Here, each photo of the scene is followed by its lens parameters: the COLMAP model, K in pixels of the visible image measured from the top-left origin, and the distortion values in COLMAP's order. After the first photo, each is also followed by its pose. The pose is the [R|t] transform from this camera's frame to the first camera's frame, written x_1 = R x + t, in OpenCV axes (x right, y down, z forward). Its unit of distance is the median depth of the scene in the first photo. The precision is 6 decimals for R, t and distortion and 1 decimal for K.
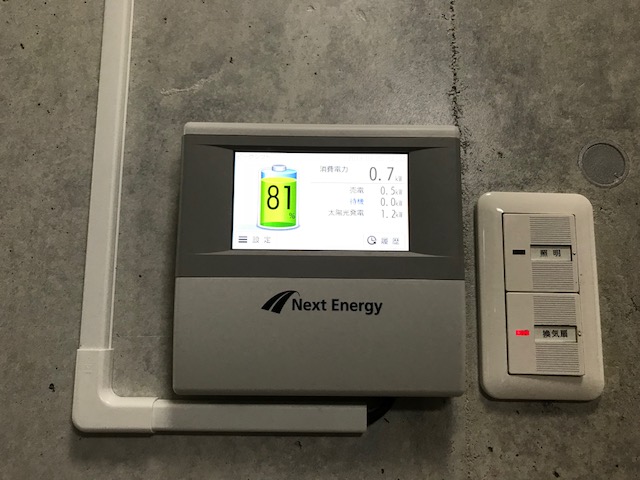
lens RADIAL K [[517.8, 0, 320.0], [0, 517.8, 240.0], [0, 0, 1]] dist [-0.000787, -0.001283]
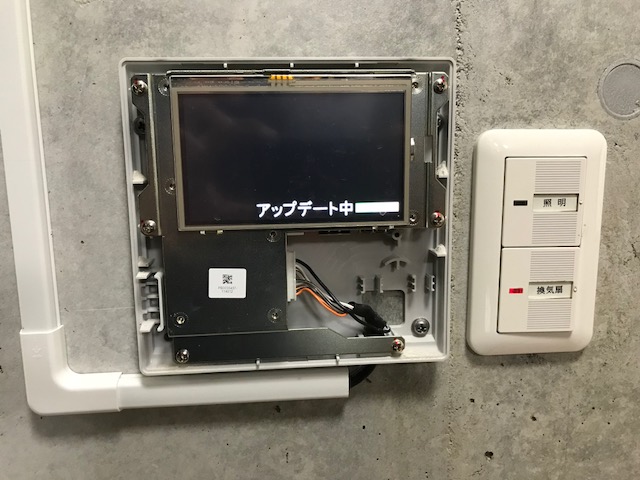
lens RADIAL K [[517.8, 0, 320.0], [0, 517.8, 240.0], [0, 0, 1]] dist [-0.000787, -0.001283]
pose [[0.997372, -0.032449, 0.064777, -0.014398], [0.011227, 0.952515, 0.304285, -0.187356], [-0.071575, -0.302758, 0.950376, 0.168714]]
